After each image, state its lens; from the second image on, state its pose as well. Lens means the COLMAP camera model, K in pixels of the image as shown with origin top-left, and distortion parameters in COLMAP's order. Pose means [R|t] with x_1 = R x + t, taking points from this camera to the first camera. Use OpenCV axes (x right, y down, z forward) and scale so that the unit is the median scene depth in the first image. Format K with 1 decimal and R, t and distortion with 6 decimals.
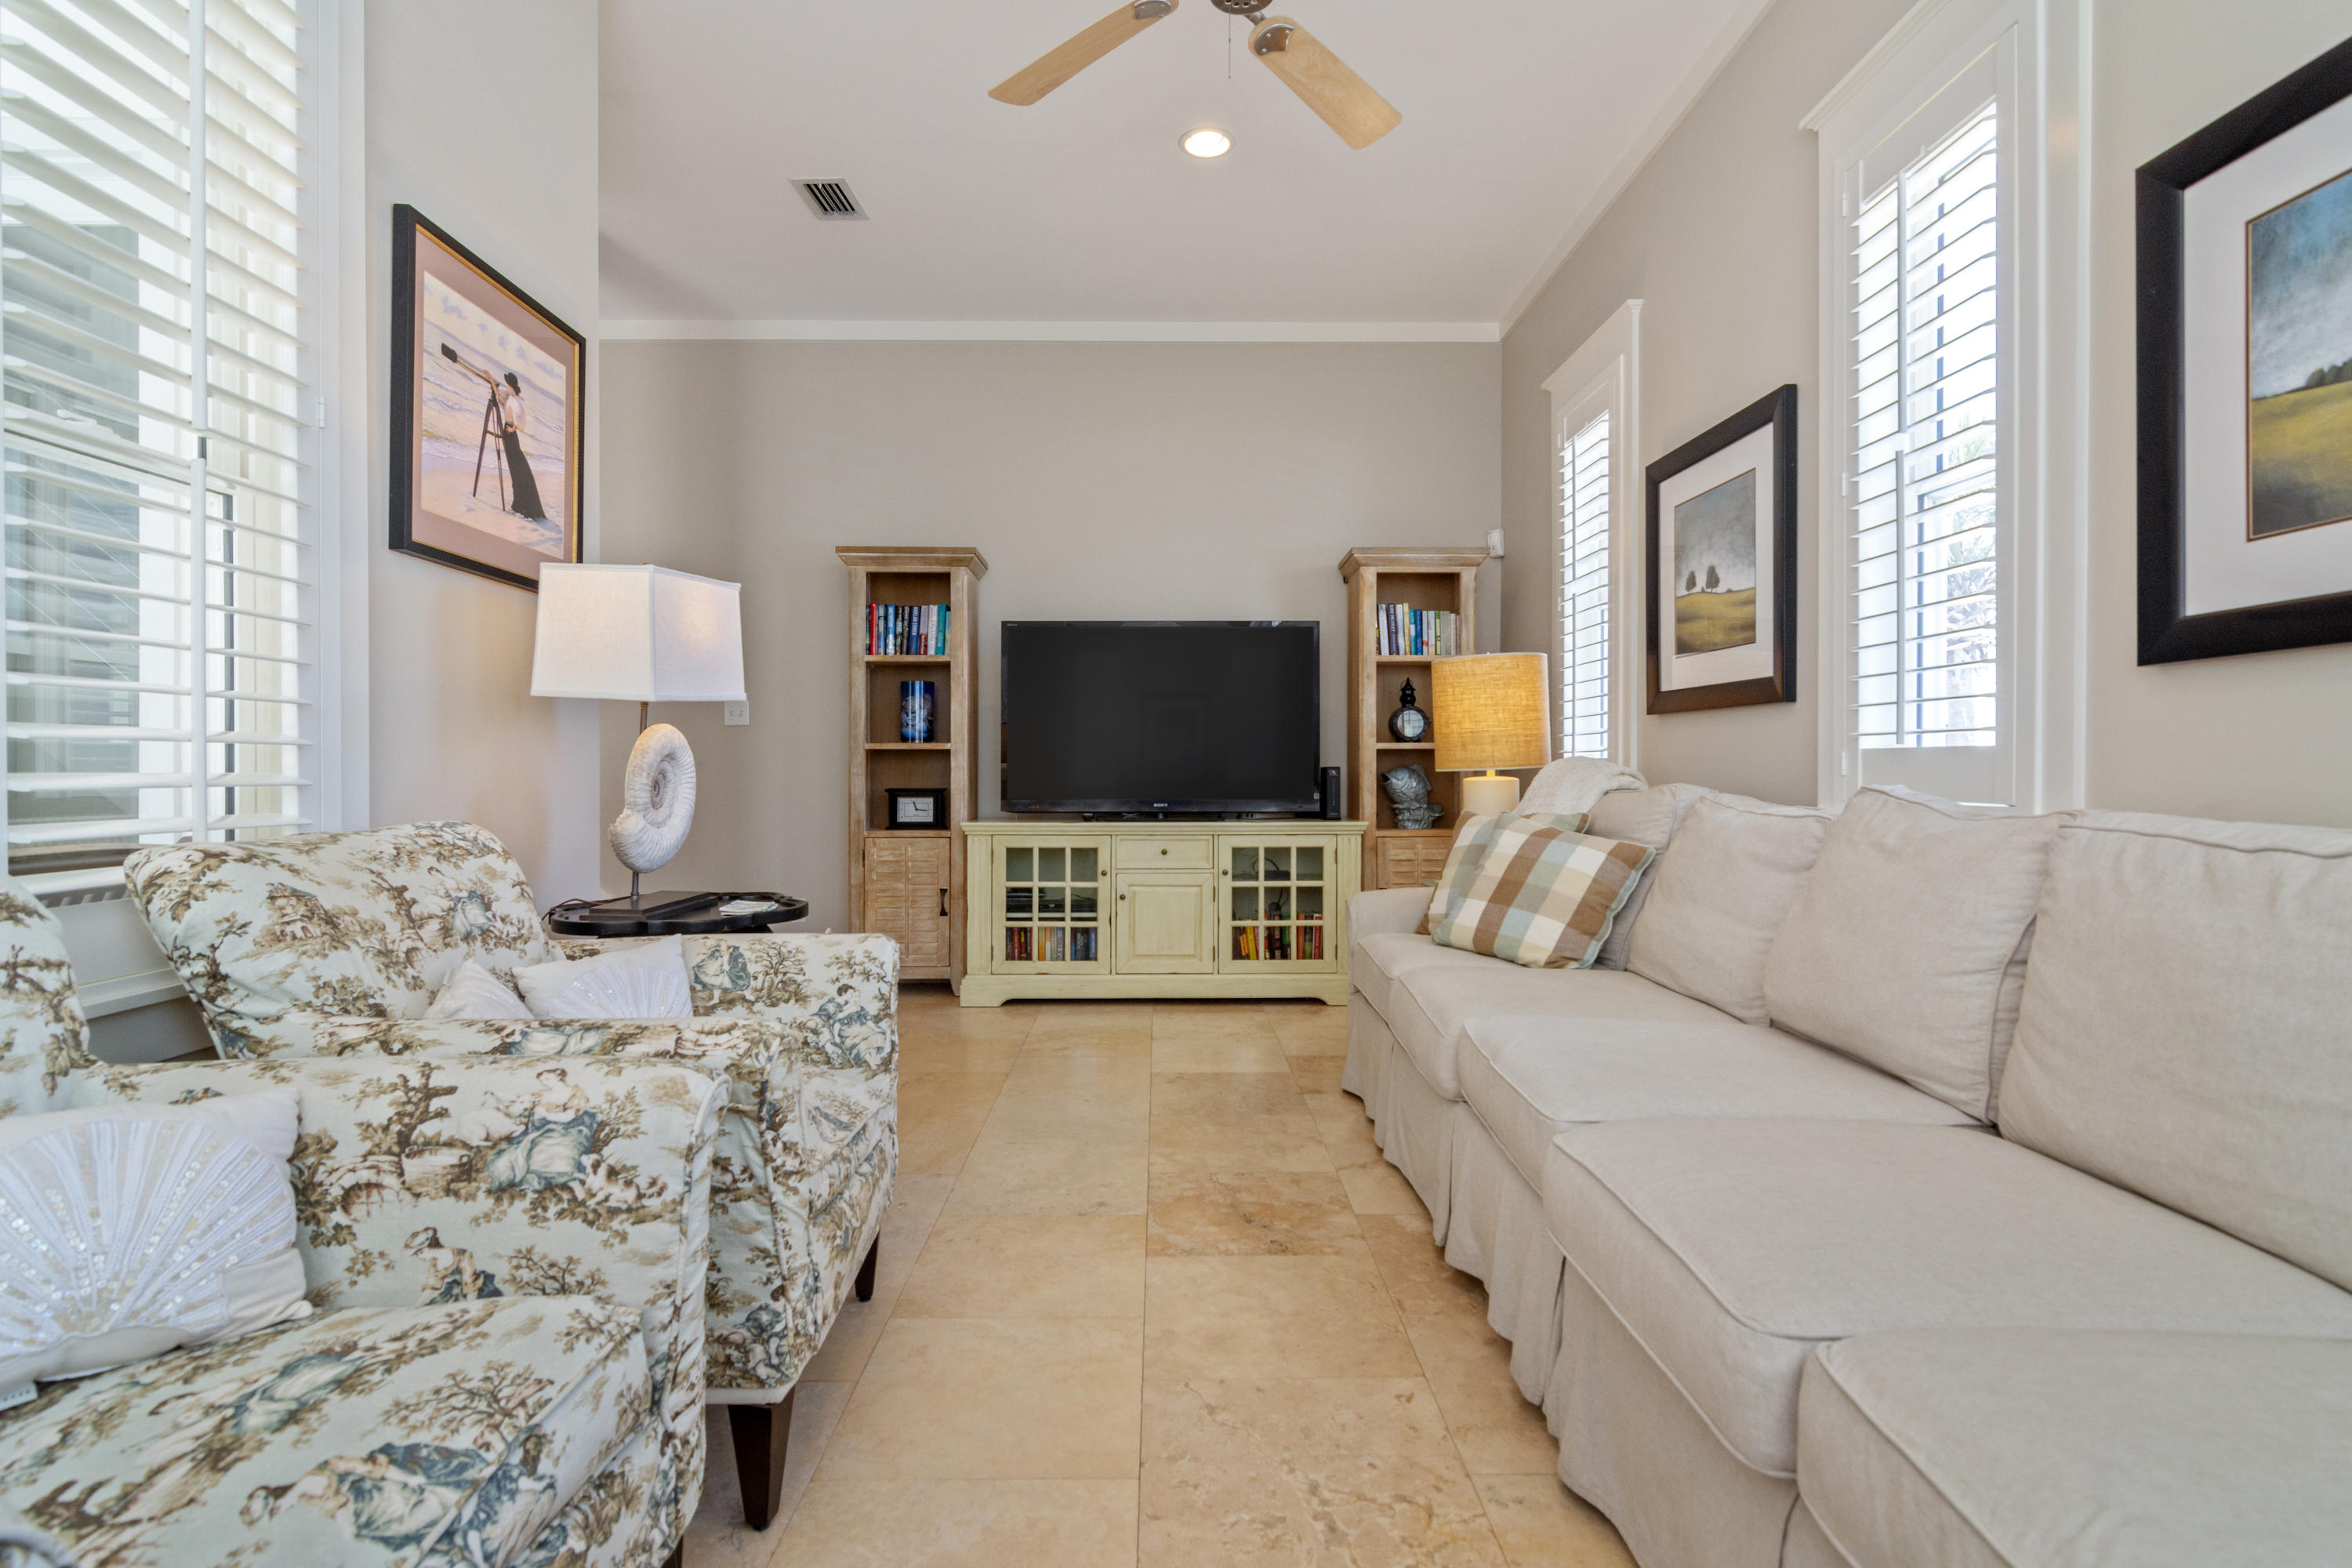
lens RADIAL K [[1133.2, 0, 1184.8], [0, 1133.2, 775.3], [0, 0, 1]] dist [-0.005785, 0.001485]
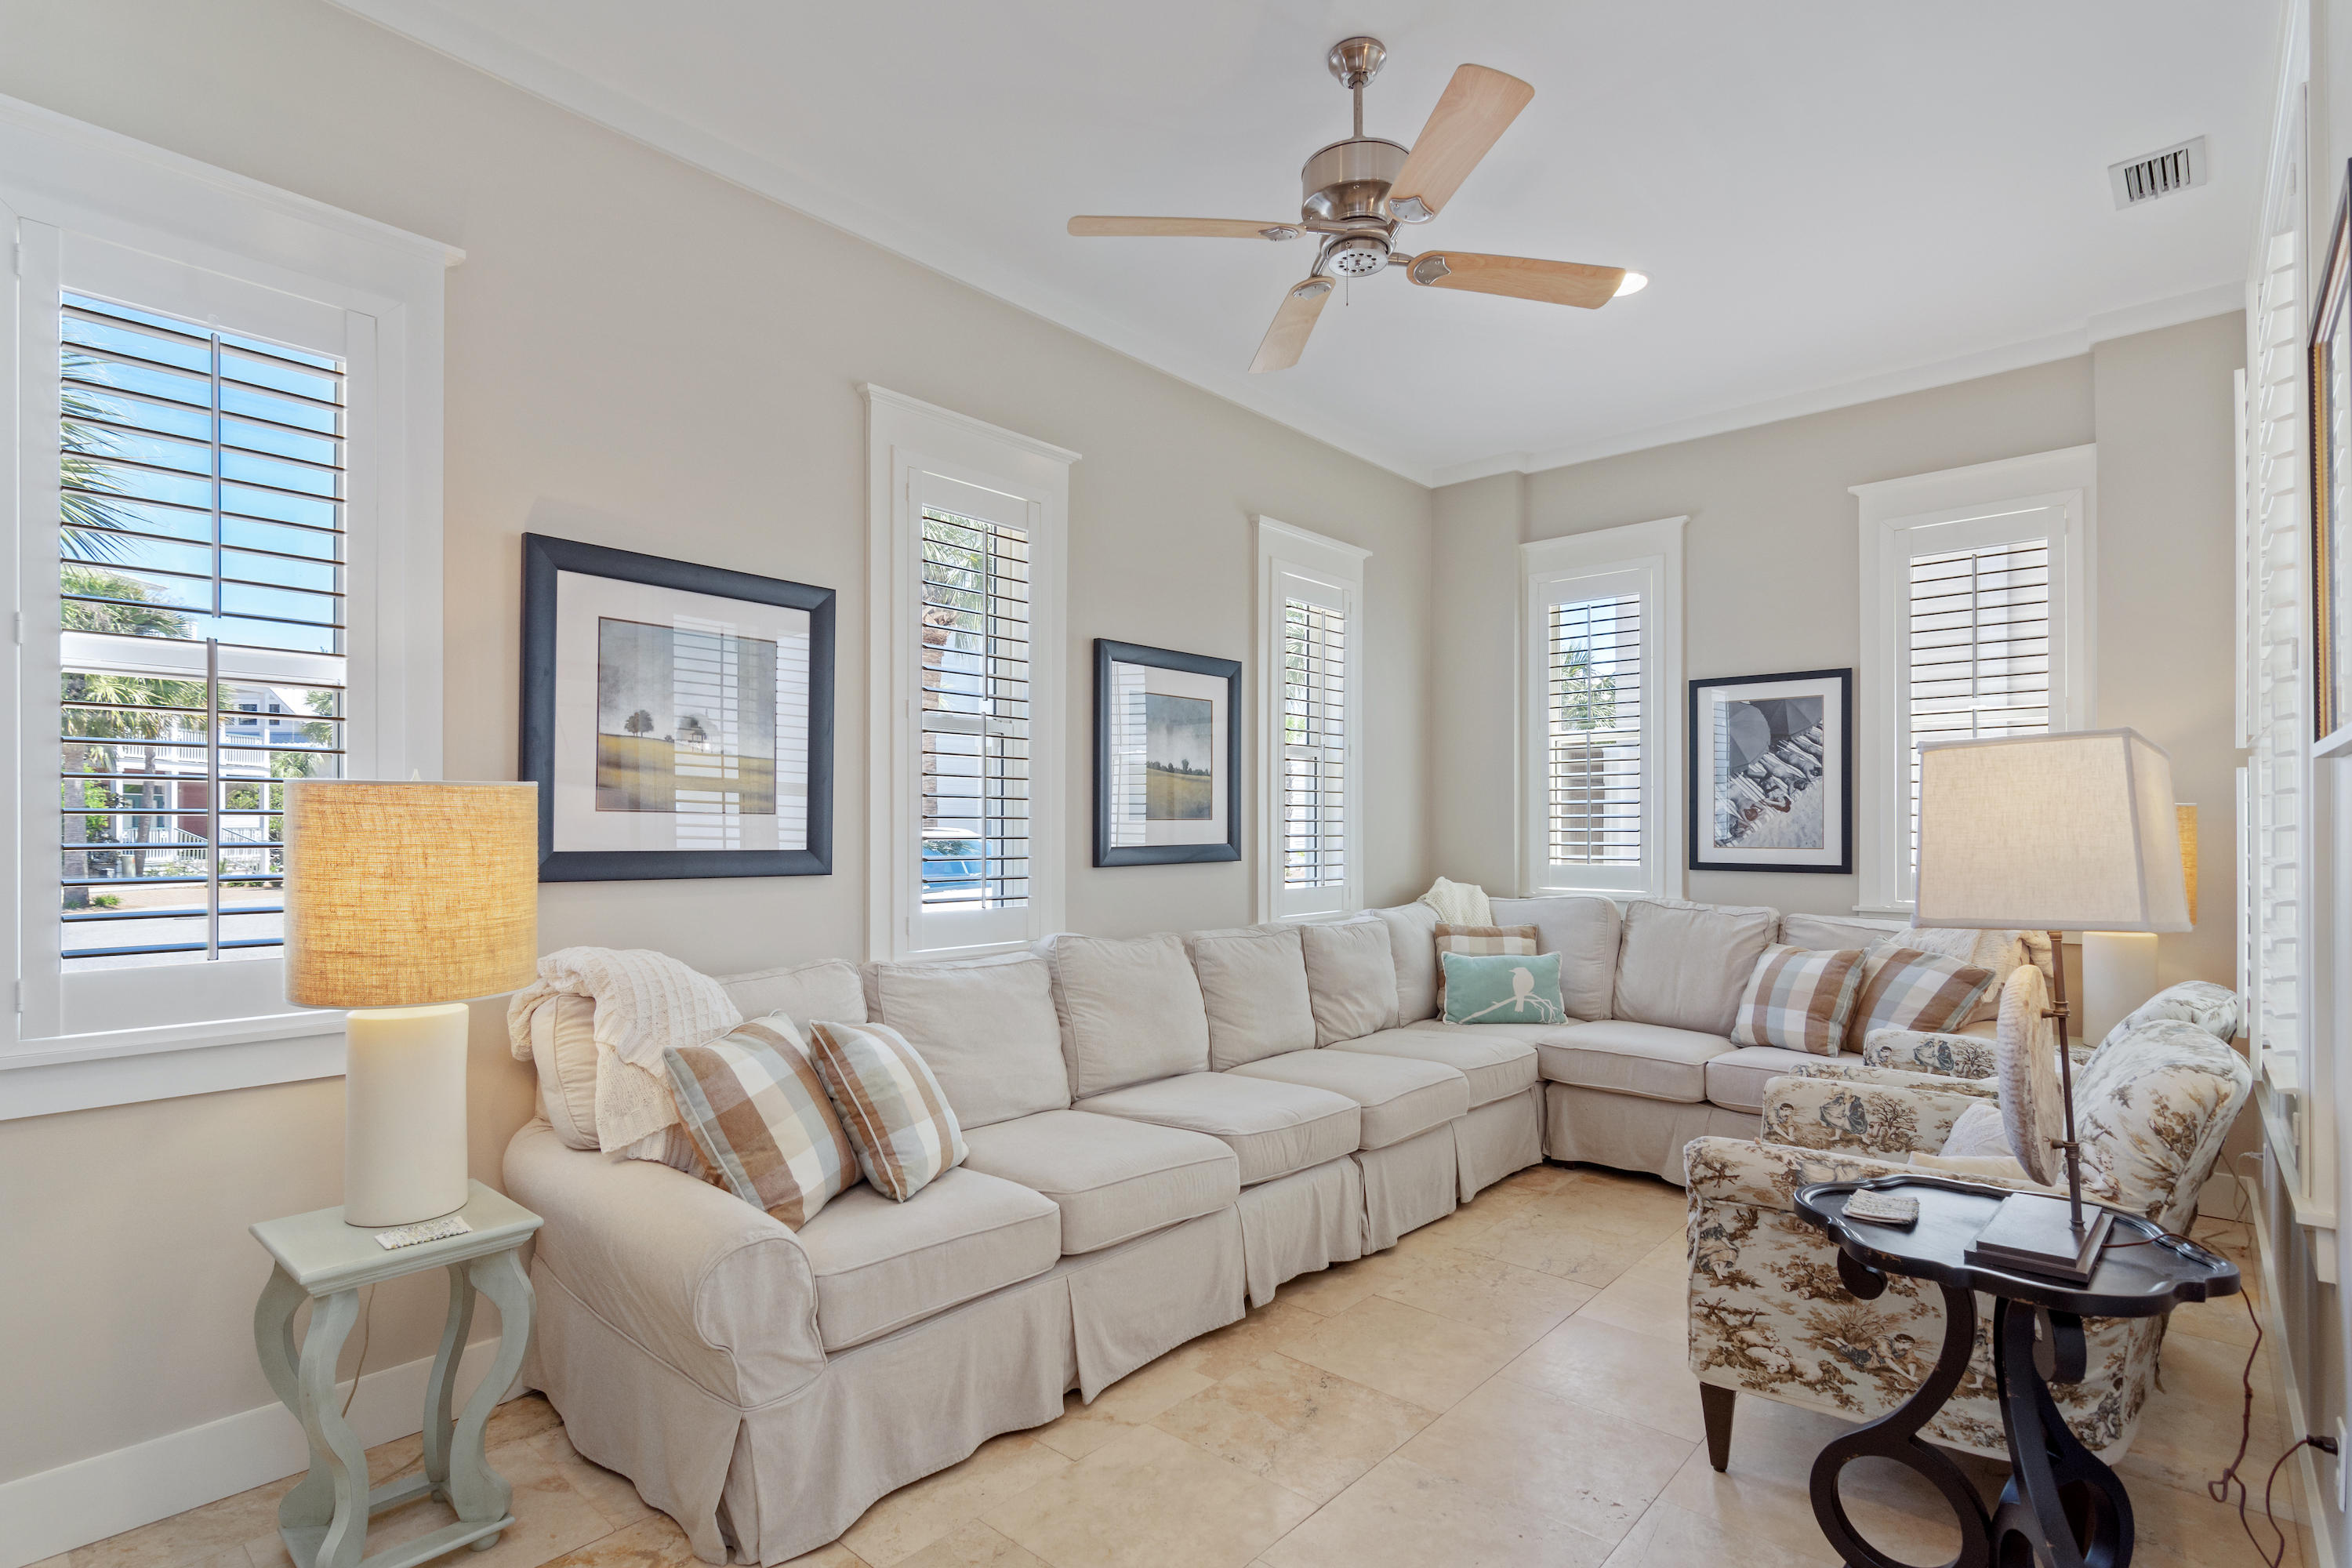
lens RADIAL K [[1133.2, 0, 1179.9], [0, 1133.2, 821.7], [0, 0, 1]] dist [-0.005785, 0.001485]
pose [[-0.739657, 0.005122, 0.672964, -0.474107], [0.003676, 0.999987, -0.003571, -0.112990], [-0.672974, -0.000168, -0.739666, 1.606877]]
